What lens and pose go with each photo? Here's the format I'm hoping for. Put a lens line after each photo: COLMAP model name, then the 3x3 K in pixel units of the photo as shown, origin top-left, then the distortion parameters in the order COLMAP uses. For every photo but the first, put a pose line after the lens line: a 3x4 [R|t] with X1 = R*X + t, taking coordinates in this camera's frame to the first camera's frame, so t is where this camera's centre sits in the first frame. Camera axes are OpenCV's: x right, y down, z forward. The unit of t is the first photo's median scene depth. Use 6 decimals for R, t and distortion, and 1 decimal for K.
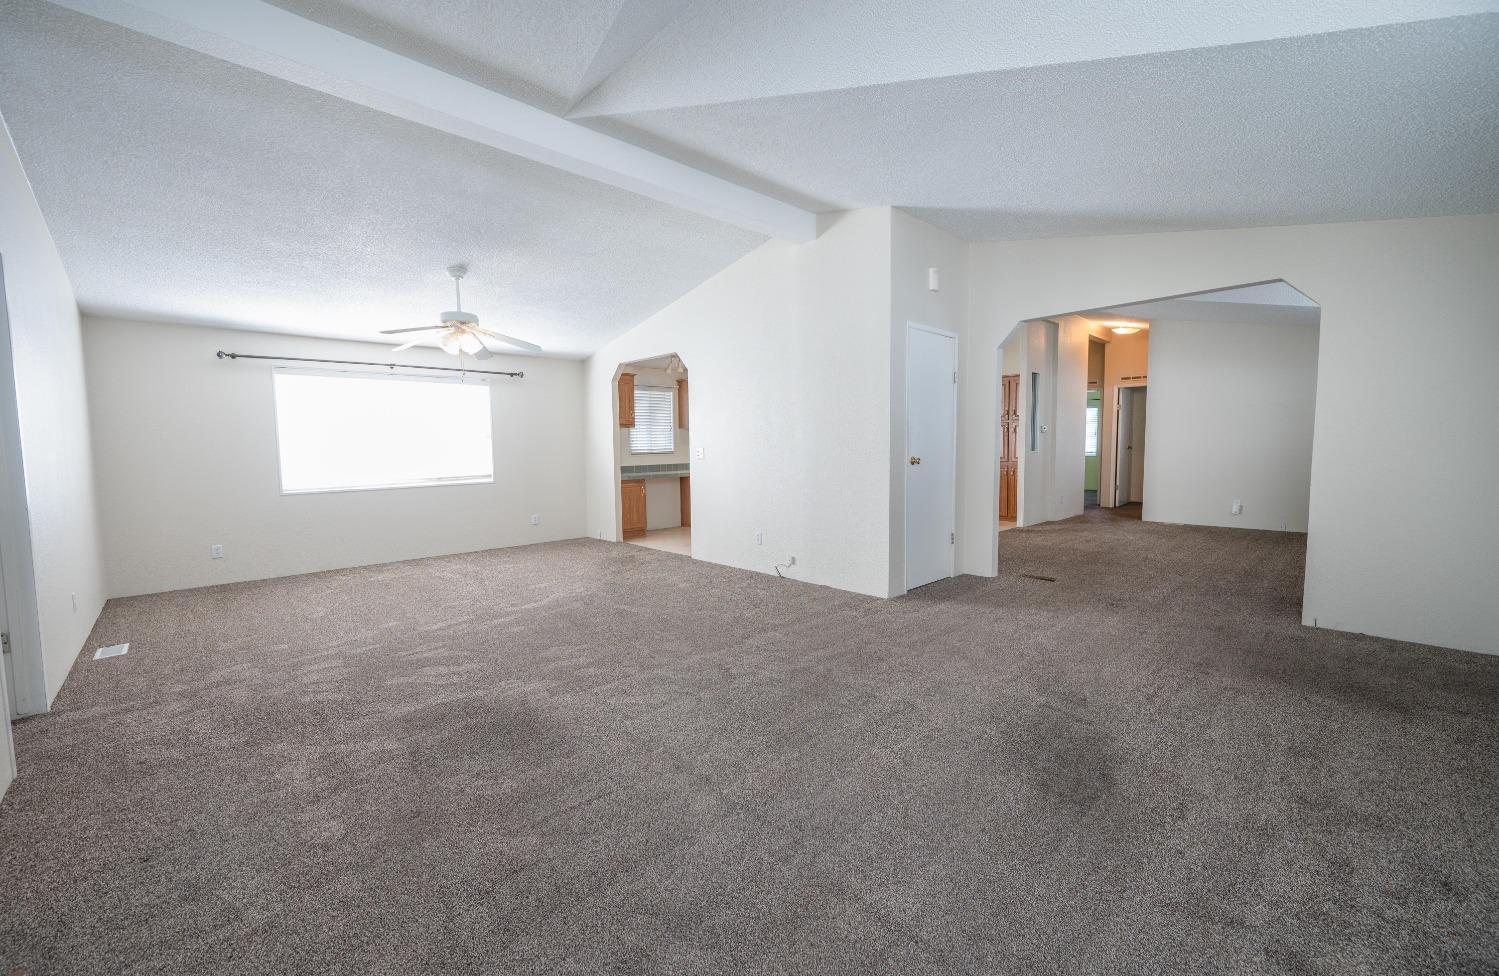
lens RADIAL K [[600.4, 0, 749.5], [0, 600.4, 488.0], [0, 0, 1]] dist [-0.000053, 0.000003]
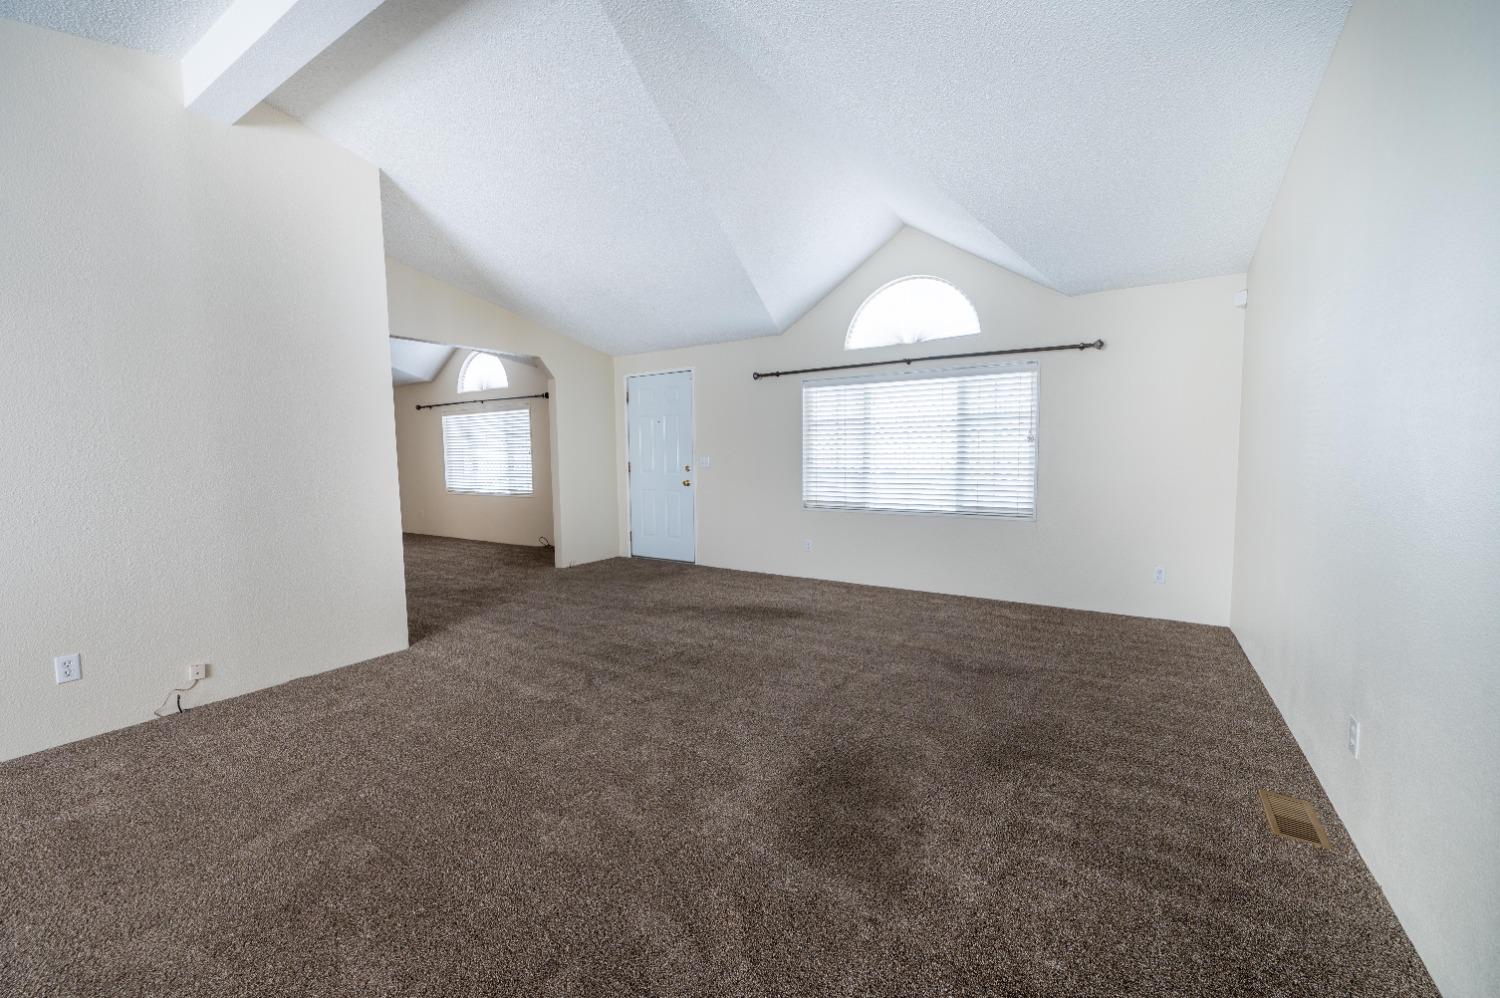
lens RADIAL K [[599.2, 0, 750.0], [0, 599.2, 499.0], [0, 0, 1]] dist [0.000498, 0.000028]
pose [[-0.246297, -0.062128, 0.967201, -0.581841], [0.083673, 0.992854, 0.085084, -0.043481], [-0.965576, 0.101885, -0.239339, 0.626274]]
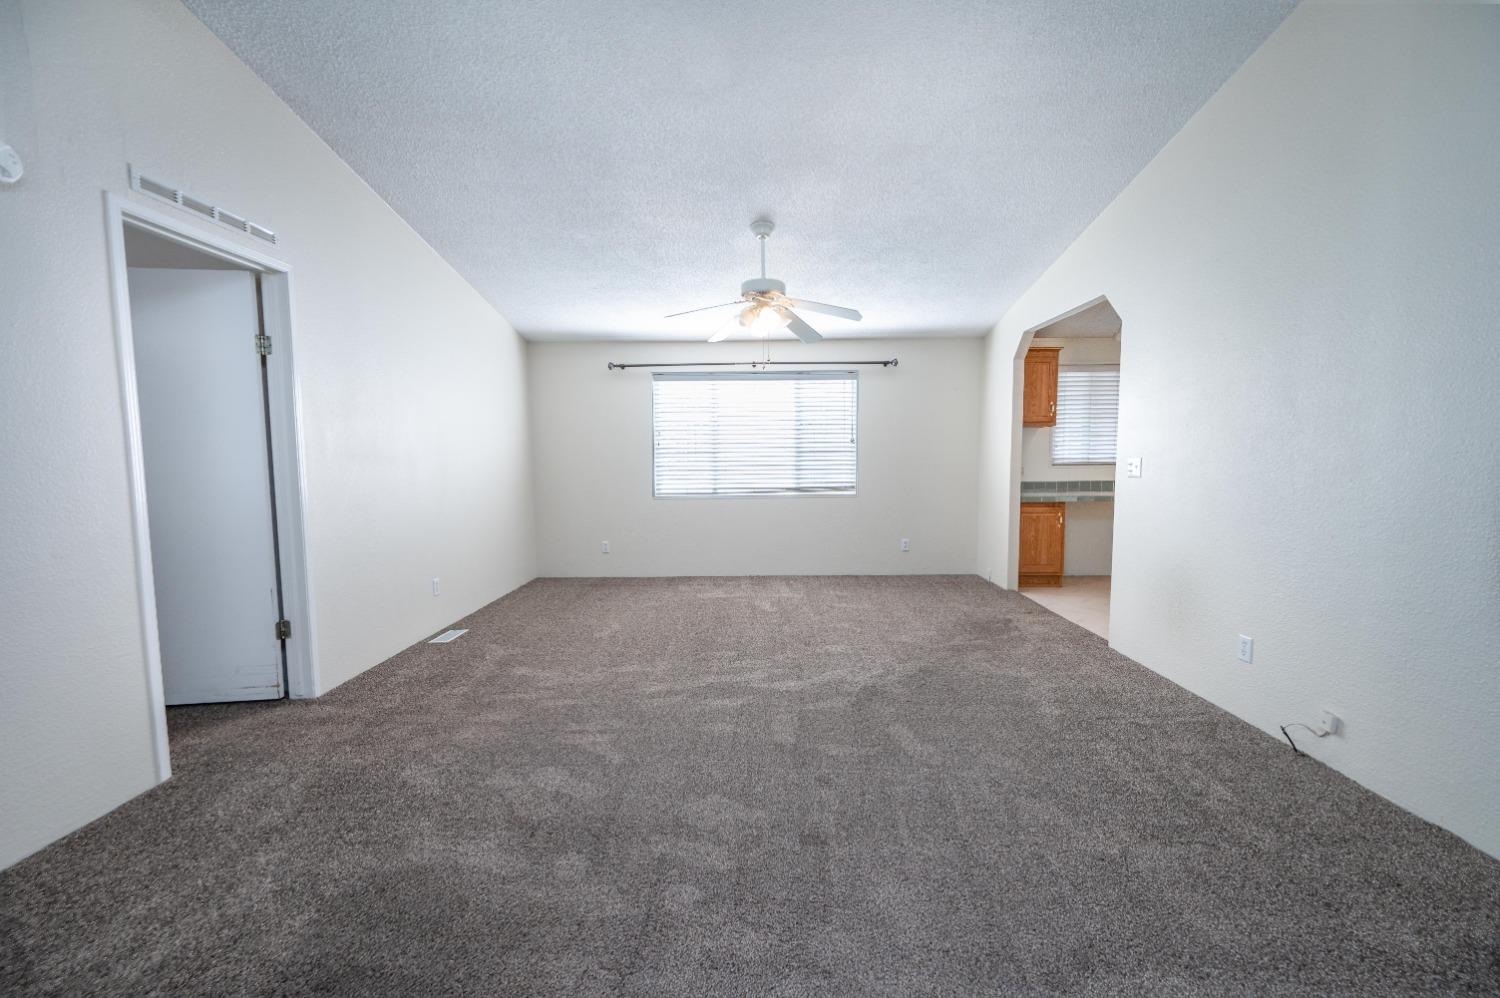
lens RADIAL K [[599.2, 0, 750.0], [0, 599.2, 499.0], [0, 0, 1]] dist [0.000498, 0.000028]
pose [[0.719550, 0.059354, -0.691900, 0.058687], [-0.053573, 0.998116, 0.029909, -0.029506], [0.692372, 0.015546, 0.721374, 0.406491]]
